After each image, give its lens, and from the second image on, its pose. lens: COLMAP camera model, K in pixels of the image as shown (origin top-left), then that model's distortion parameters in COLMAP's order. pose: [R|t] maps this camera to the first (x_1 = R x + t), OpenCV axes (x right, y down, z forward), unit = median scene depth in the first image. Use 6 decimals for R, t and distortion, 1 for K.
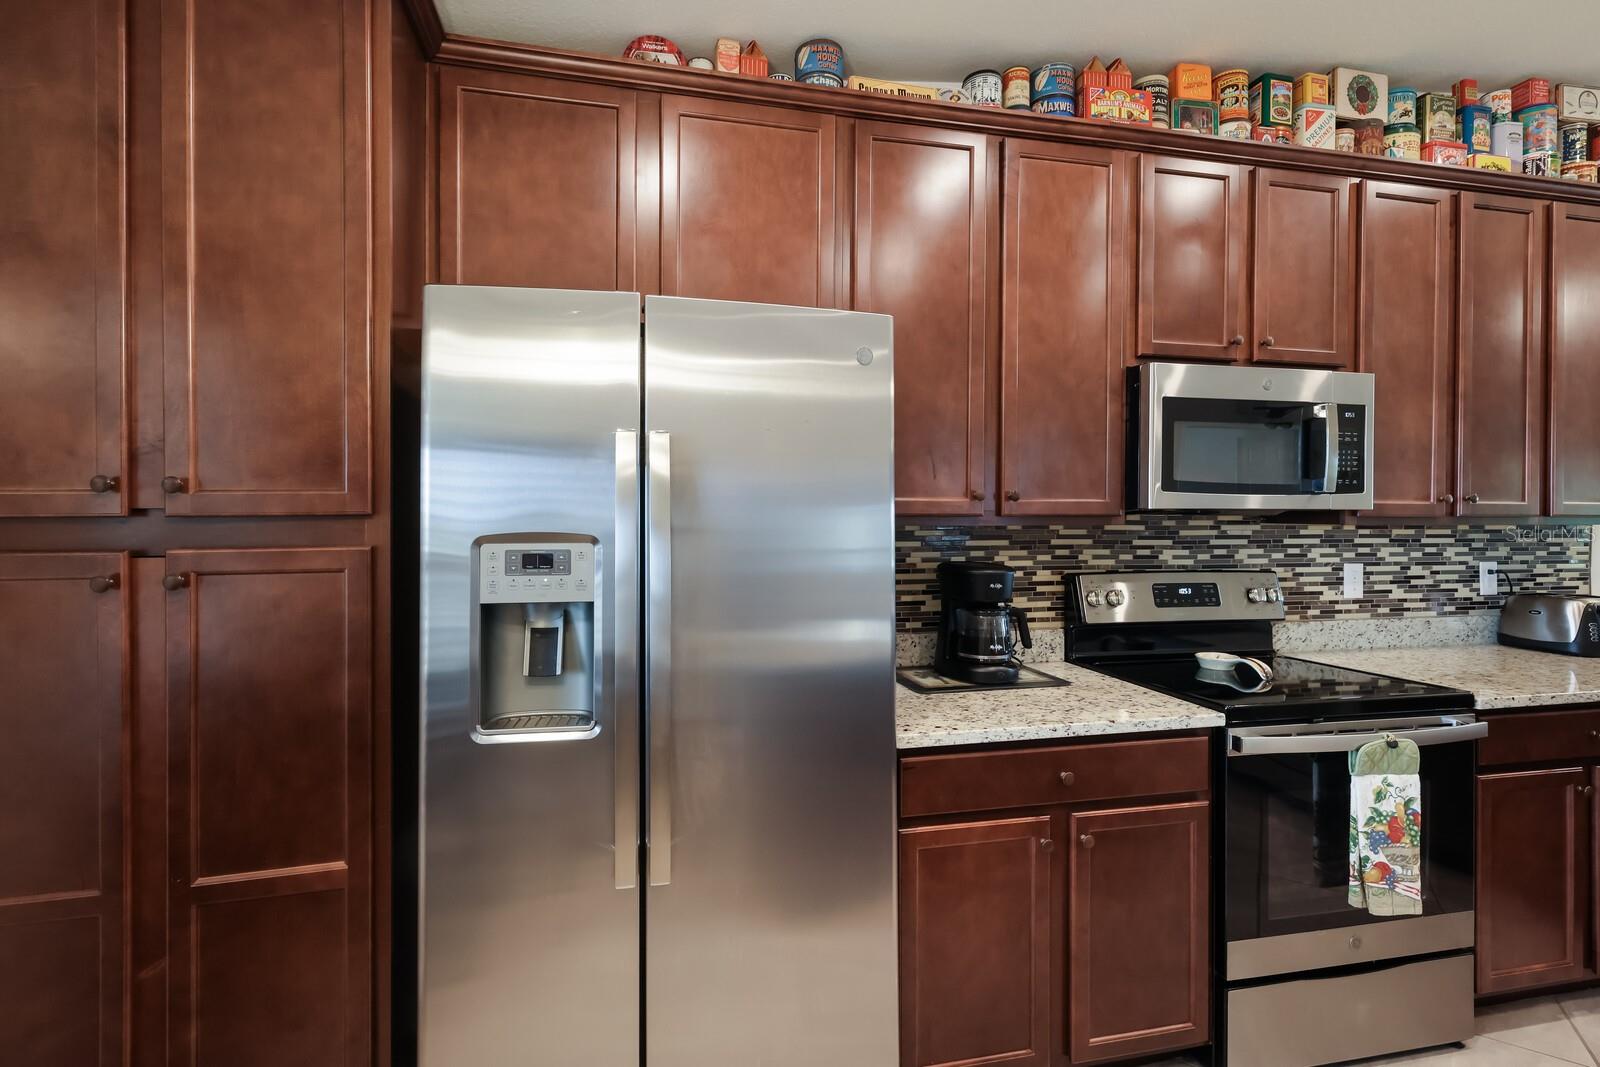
lens RADIAL K [[715.8, 0, 757.4], [0, 715.8, 518.7], [0, 0, 1]] dist [0.030049, -0.006422]
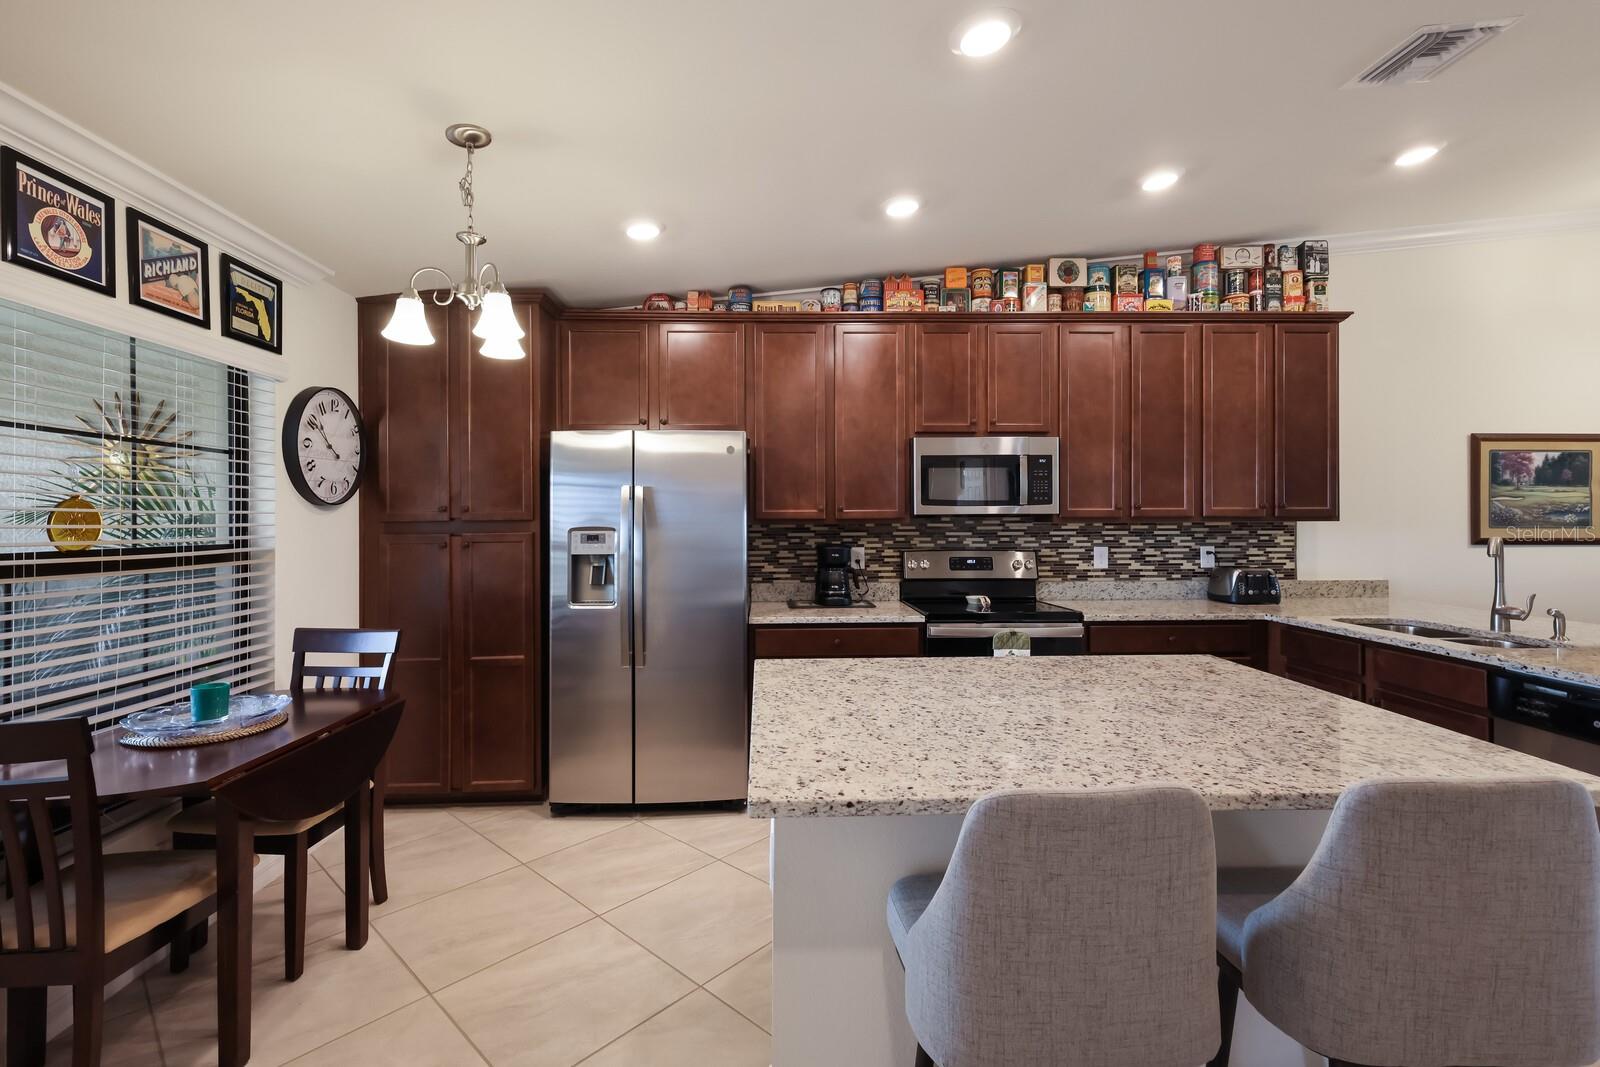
lens RADIAL K [[696.8, 0, 782.8], [0, 696.8, 518.6], [0, 0, 1]] dist [0.012201, -0.001961]
pose [[0.981020, -0.004141, -0.193864, 0.449987], [0.004538, 0.999988, 0.001602, -0.006692], [0.193855, -0.002452, 0.981027, -0.686322]]
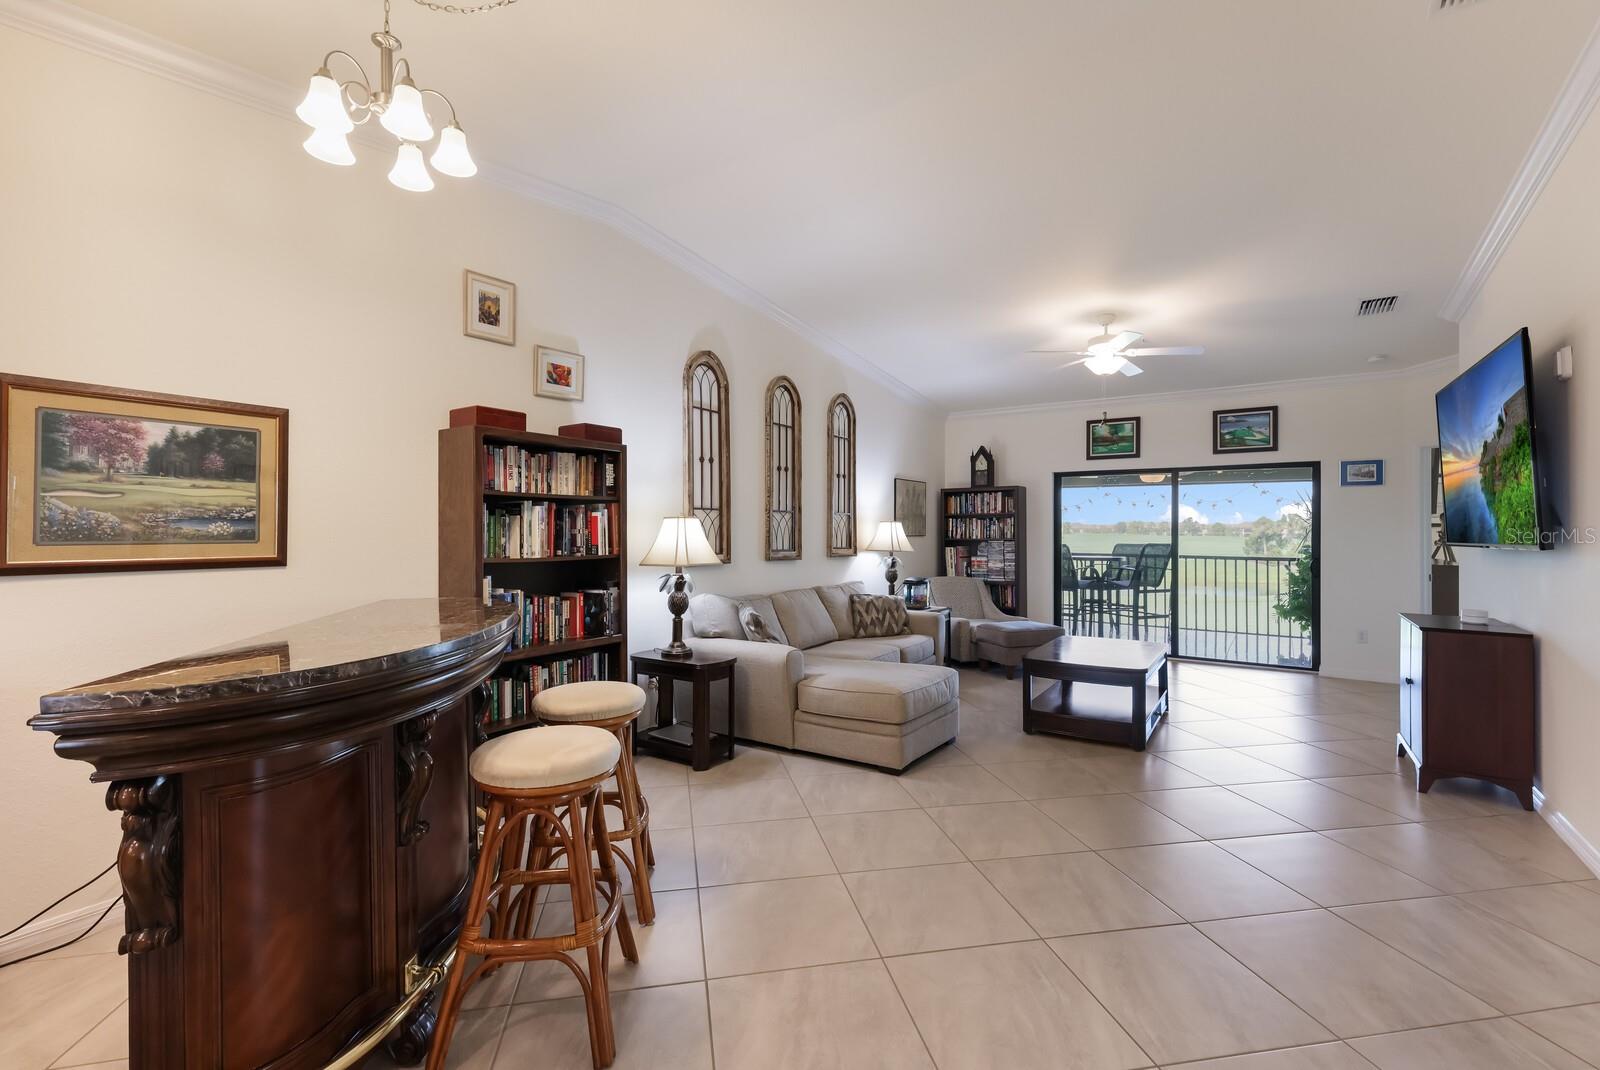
lens RADIAL K [[696.8, 0, 803.0], [0, 696.8, 519.5], [0, 0, 1]] dist [0.012201, -0.001961]
pose [[0.726293, 0.008388, 0.687334, 1.849212], [-0.005774, 0.999965, -0.006101, -0.008684], [-0.687361, 0.000463, 0.726316, -0.116683]]
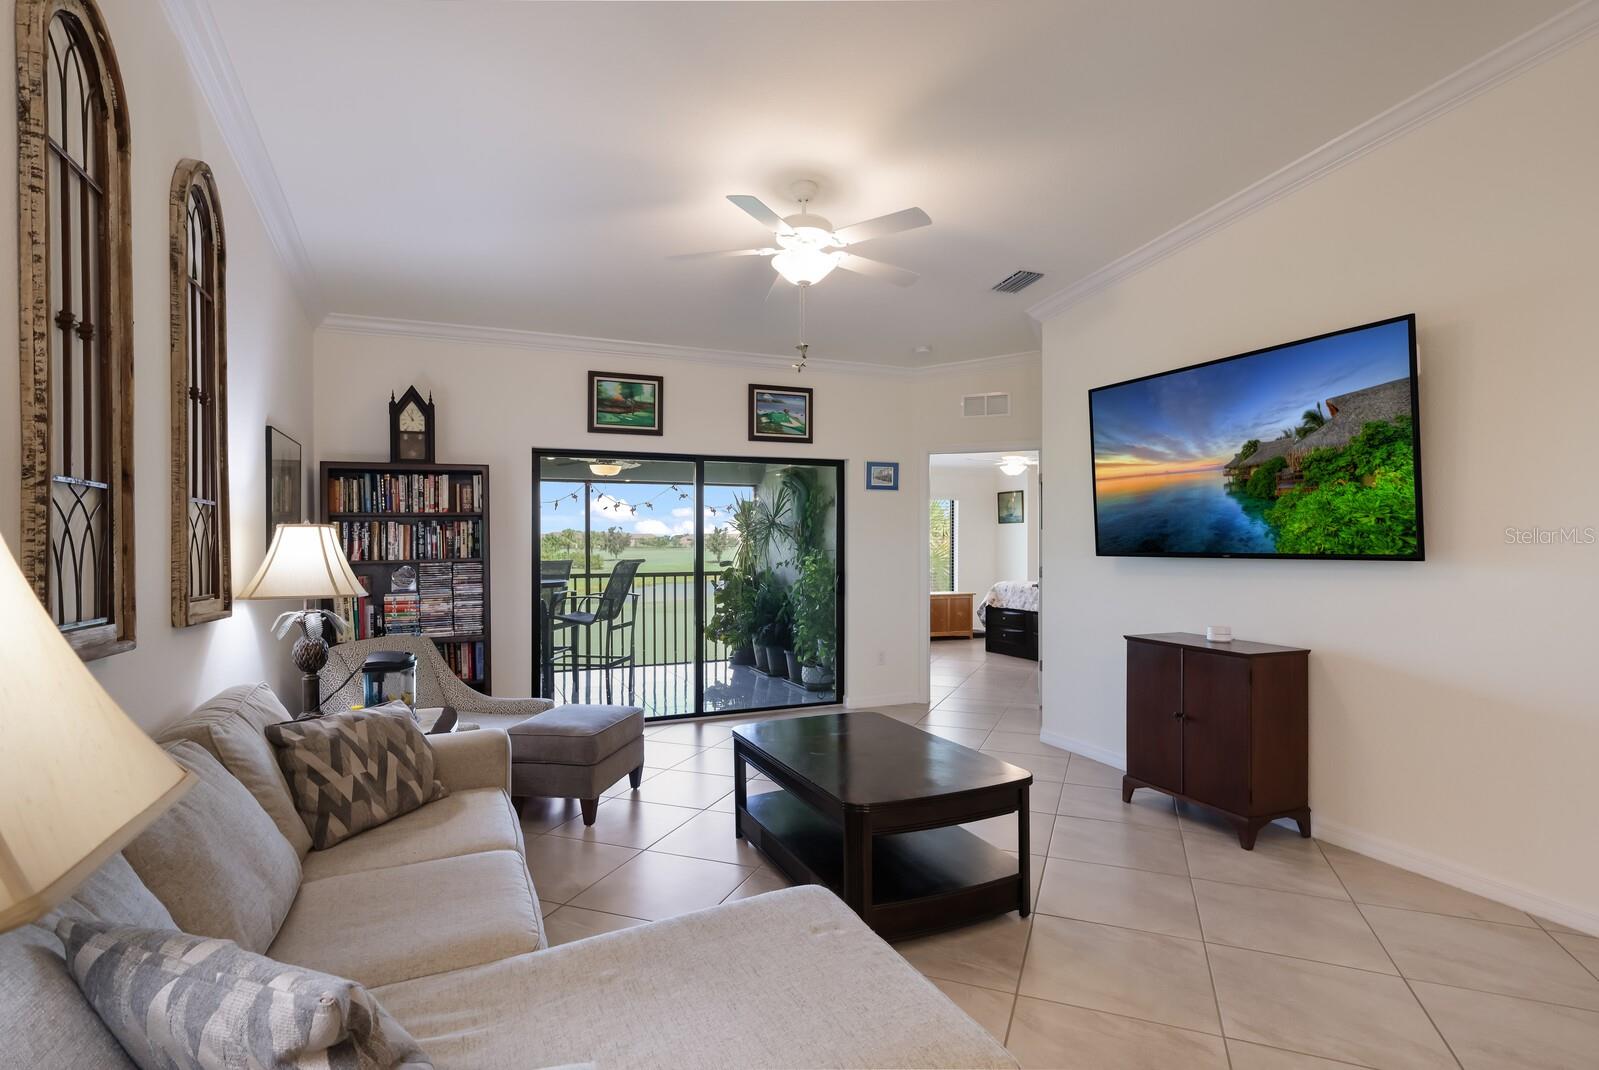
lens RADIAL K [[803.8, 0, 805.4], [0, 803.8, 536.7], [0, 0, 1]] dist [0.006241, 0.001423]
pose [[-0.189502, 0.000839, 0.981880, 2.548134], [-0.003665, 0.999992, -0.001562, -0.001480], [-0.981873, -0.003895, -0.189498, 1.107346]]
